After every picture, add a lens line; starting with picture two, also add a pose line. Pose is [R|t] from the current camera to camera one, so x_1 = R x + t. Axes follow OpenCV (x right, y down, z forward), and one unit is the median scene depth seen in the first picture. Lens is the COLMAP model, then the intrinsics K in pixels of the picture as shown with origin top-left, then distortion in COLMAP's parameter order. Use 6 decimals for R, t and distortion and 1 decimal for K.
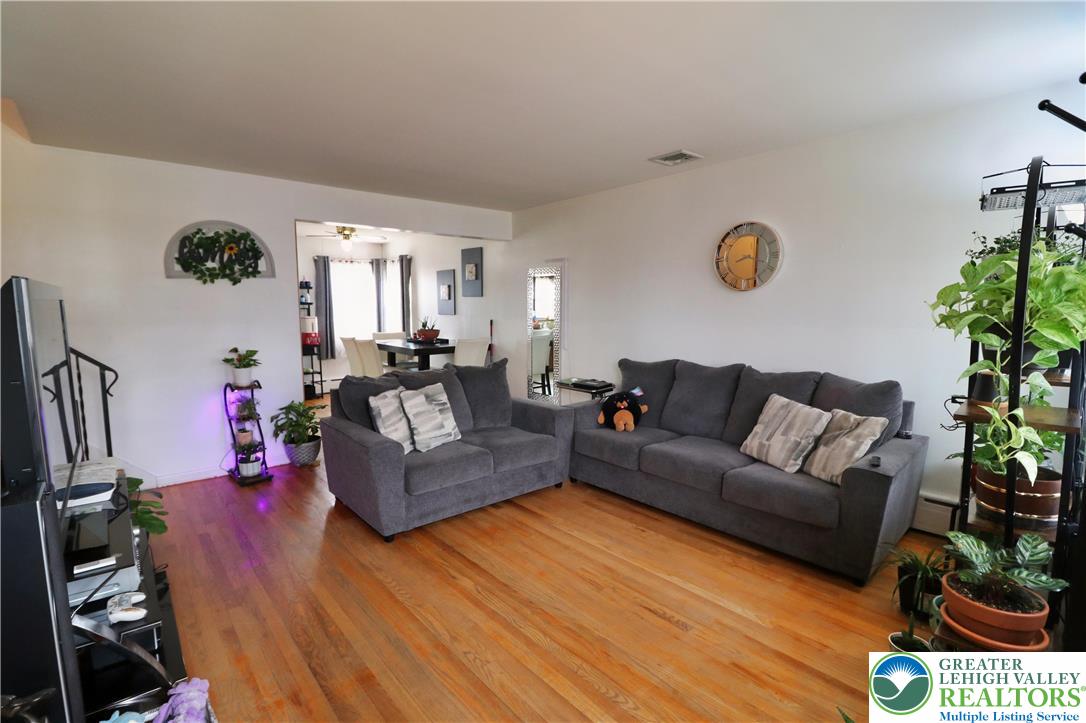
lens RADIAL K [[504.0, 0, 535.2], [0, 504.0, 362.0], [0, 0, 1]] dist [0.002835, -0.015286]
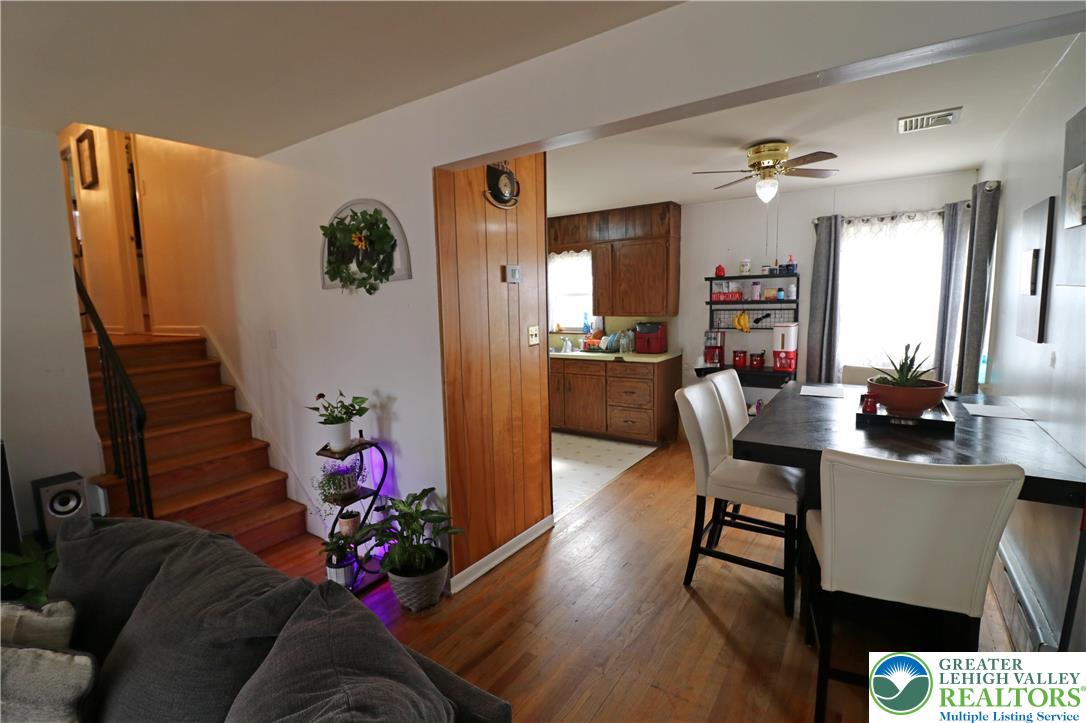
lens RADIAL K [[504.0, 0, 535.2], [0, 504.0, 362.0], [0, 0, 1]] dist [0.002835, -0.015286]
pose [[0.248066, 0.116984, -0.961654, 0.092778], [-0.080930, 0.991714, 0.099765, -0.144569], [0.965357, 0.053078, 0.255478, 1.016093]]
